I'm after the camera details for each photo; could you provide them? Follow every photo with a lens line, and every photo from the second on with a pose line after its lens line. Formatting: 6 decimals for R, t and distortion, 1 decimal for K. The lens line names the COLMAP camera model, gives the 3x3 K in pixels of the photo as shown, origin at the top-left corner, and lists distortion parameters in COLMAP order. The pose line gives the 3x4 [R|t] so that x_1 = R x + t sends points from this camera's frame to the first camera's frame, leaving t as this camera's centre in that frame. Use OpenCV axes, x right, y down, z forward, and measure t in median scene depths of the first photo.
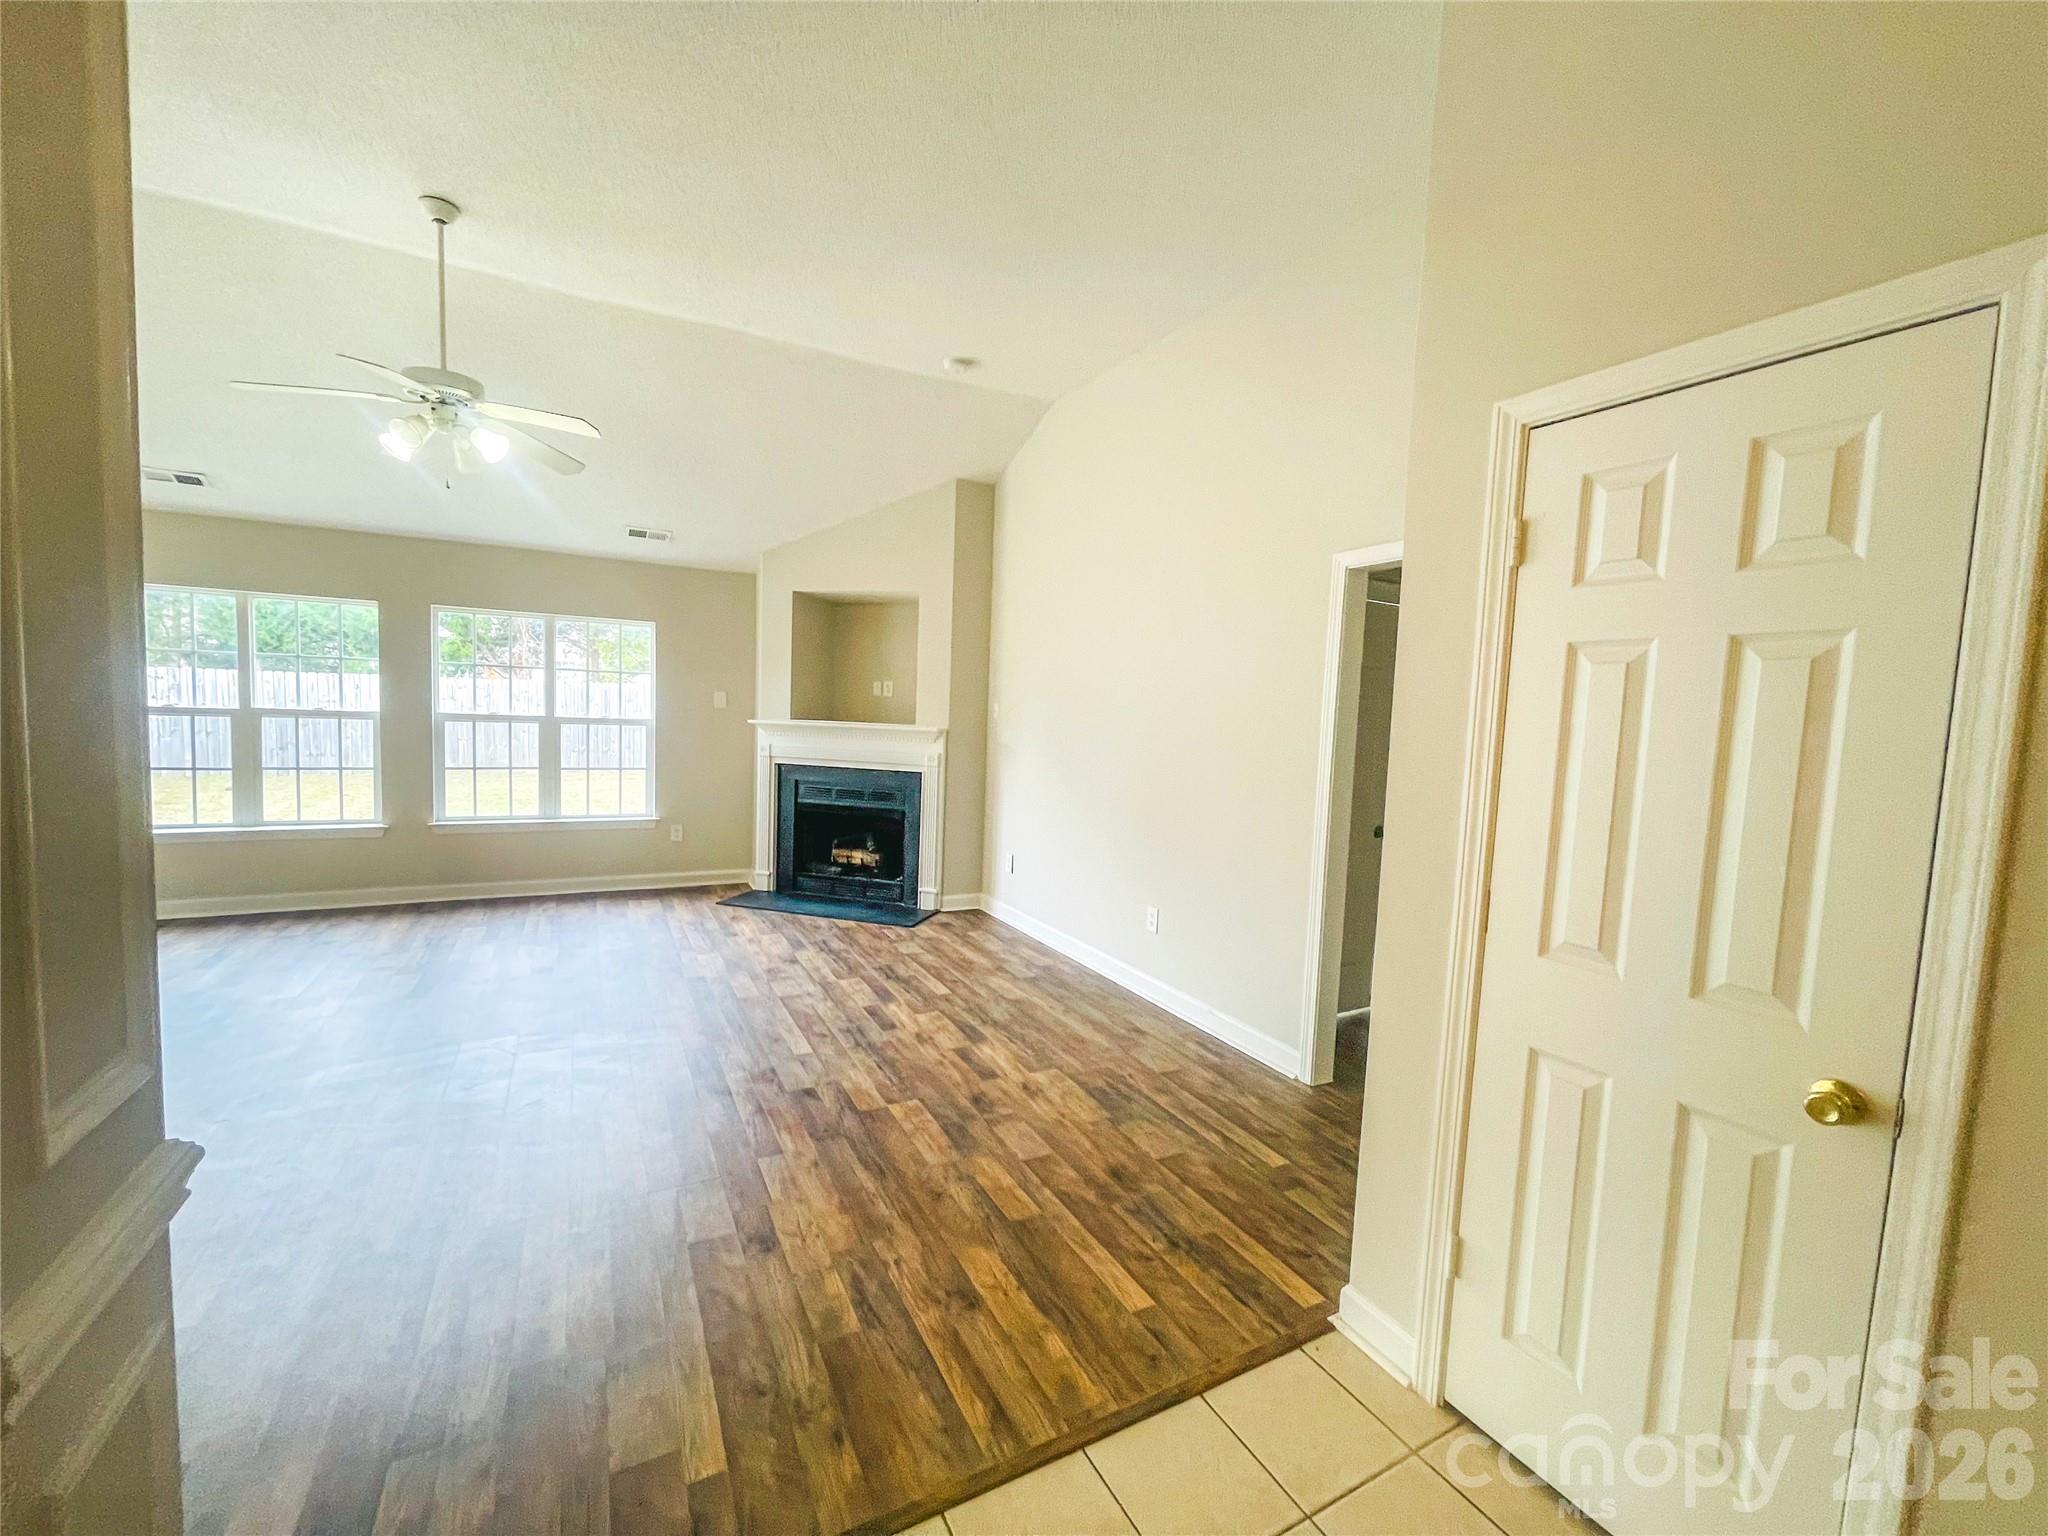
lens RADIAL K [[821.3, 0, 1015.9], [0, 821.3, 768.4], [0, 0, 1]] dist [-0.002497, -0.000775]
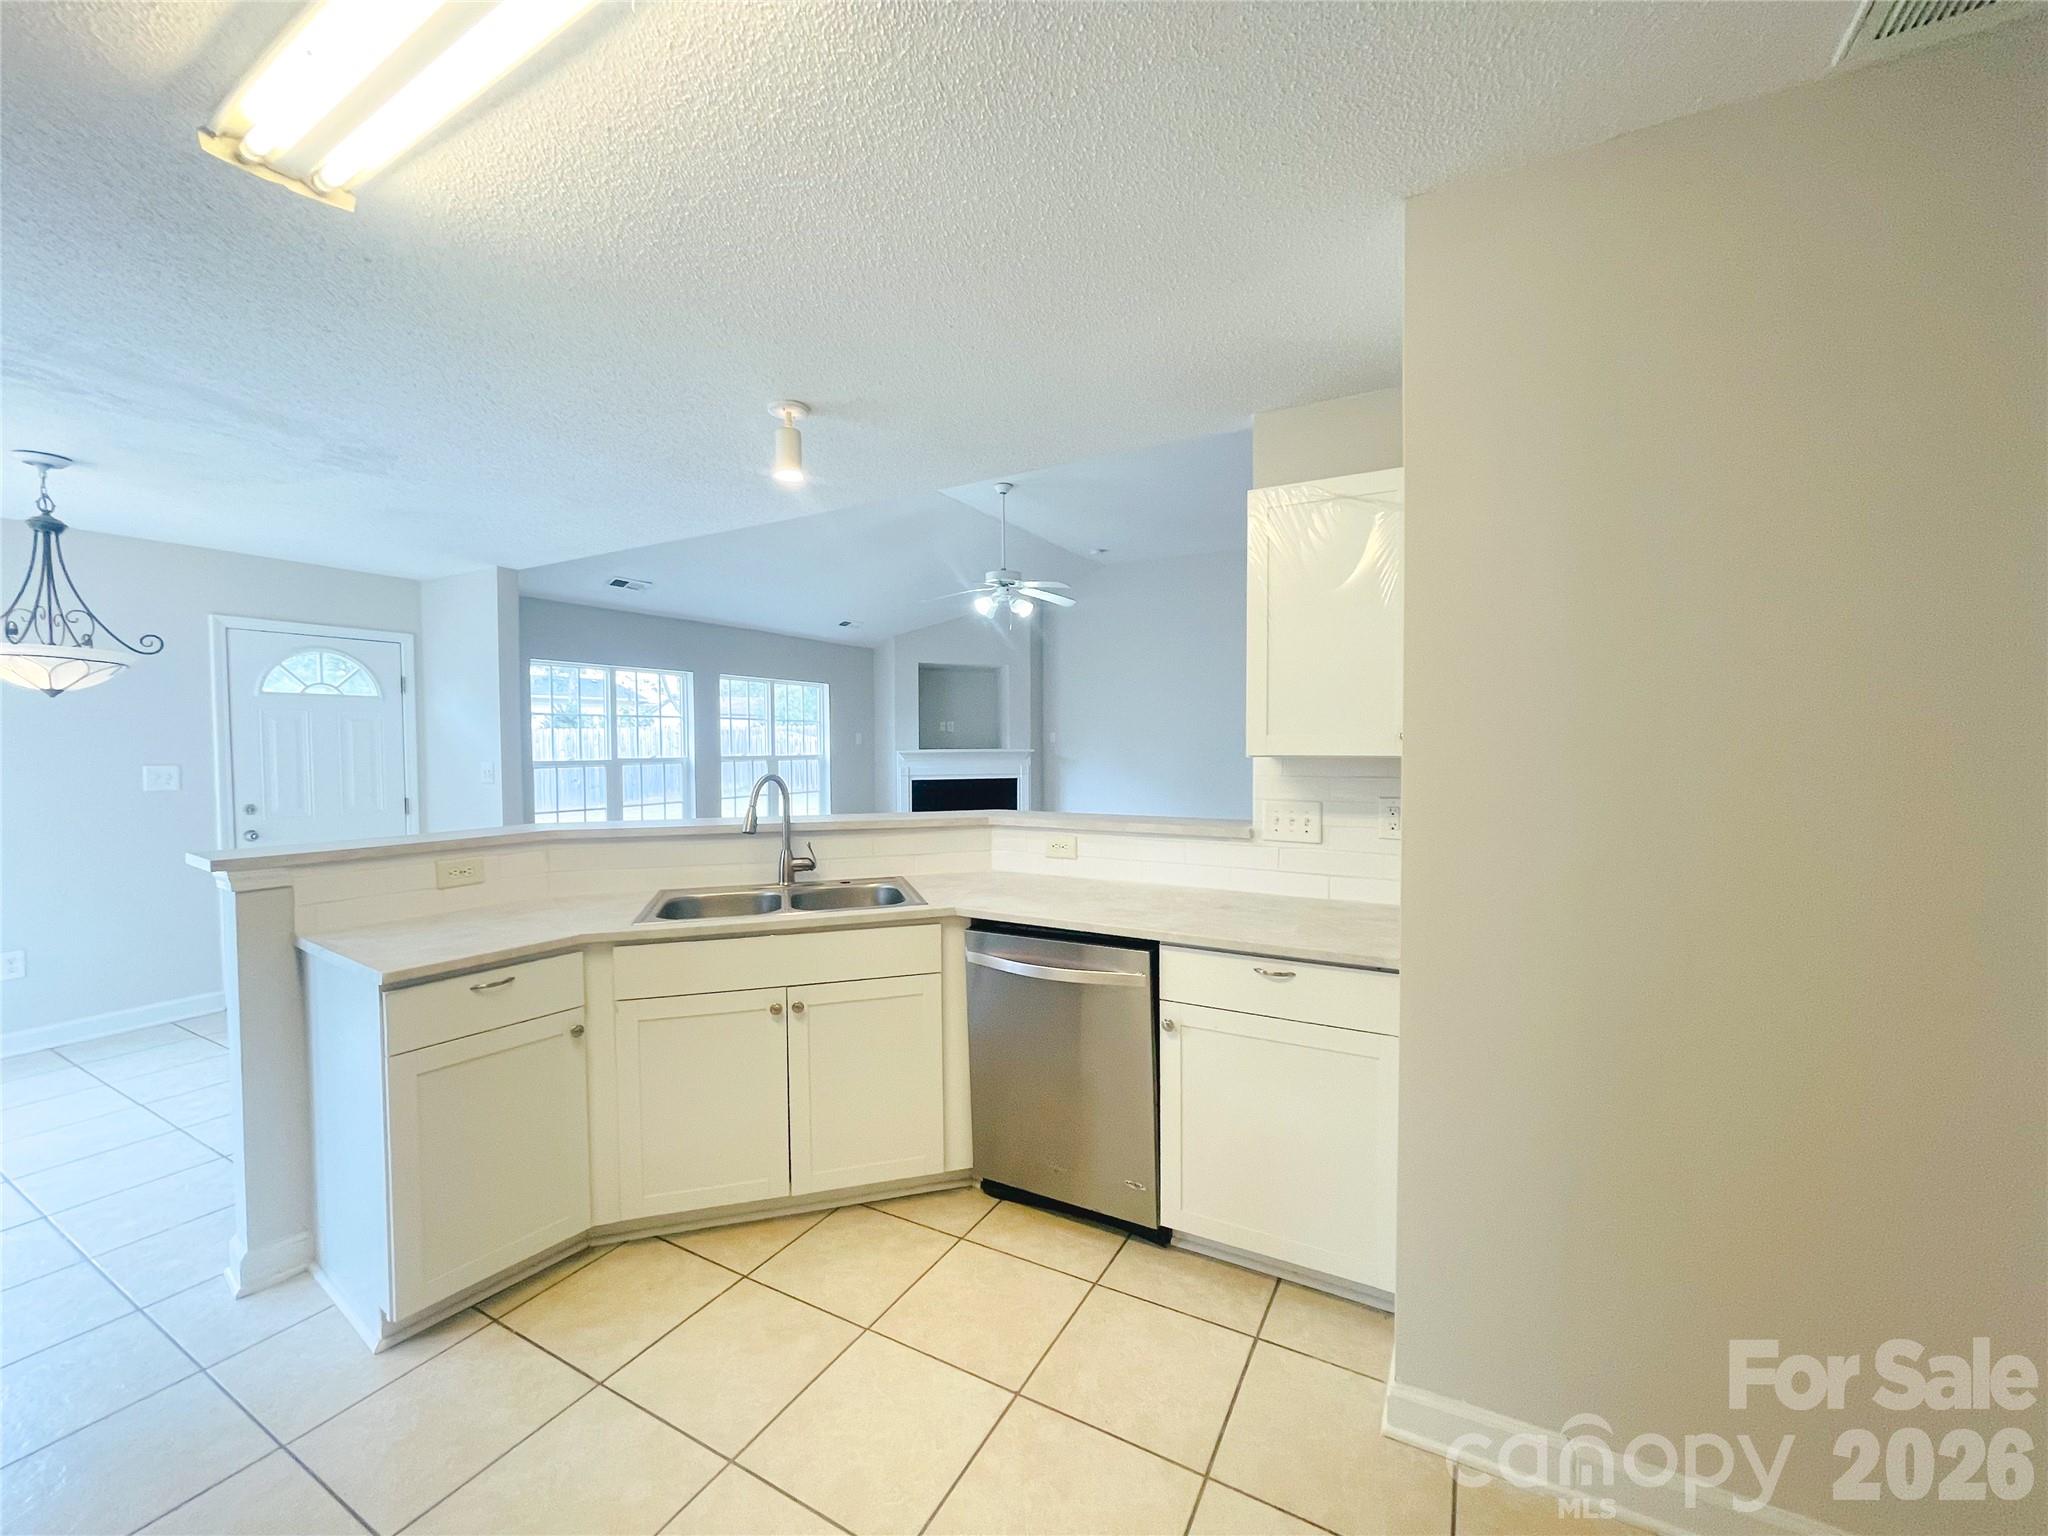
lens RADIAL K [[821.3, 0, 1002.9], [0, 821.3, 756.3], [0, 0, 1]] dist [-0.002497, -0.000775]
pose [[0.848922, -0.049793, 0.526168, -0.993238], [0.071308, 0.997240, -0.020676, -0.008429], [-0.523686, 0.055072, 0.850129, -0.337858]]
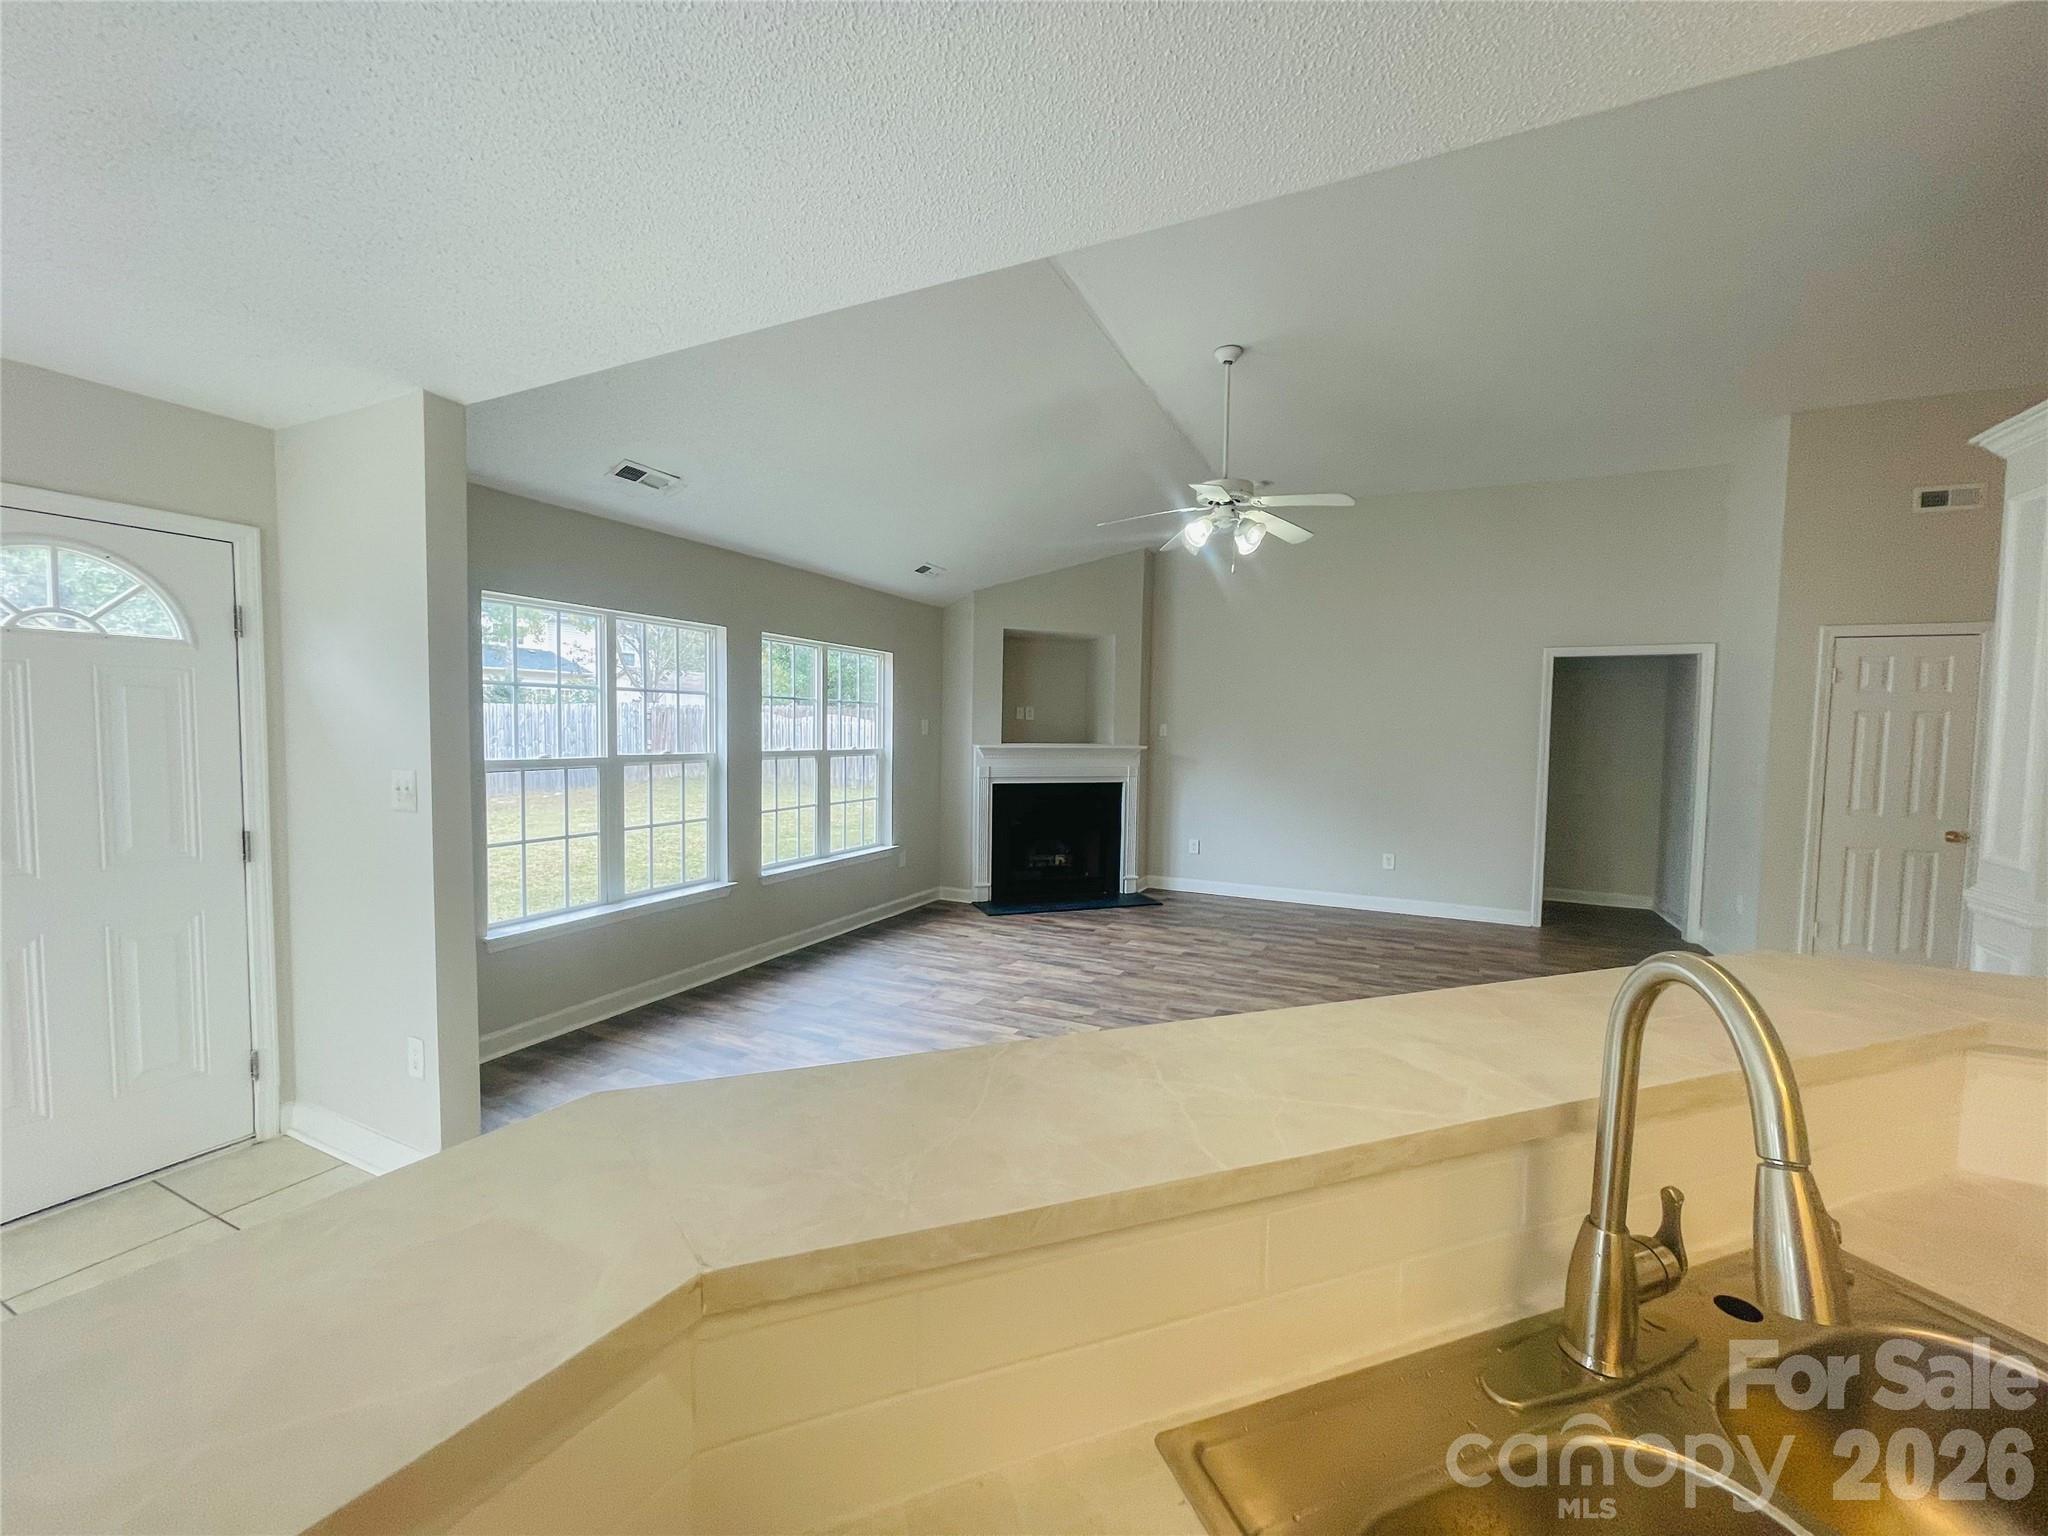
lens RADIAL K [[821.3, 0, 1017.2], [0, 821.3, 768.3], [0, 0, 1]] dist [-0.002497, -0.000775]
pose [[0.803176, -0.057016, 0.593008, -0.997844], [0.058979, 0.998130, 0.016085, -0.046713], [-0.592815, 0.022056, 0.805036, 0.105132]]
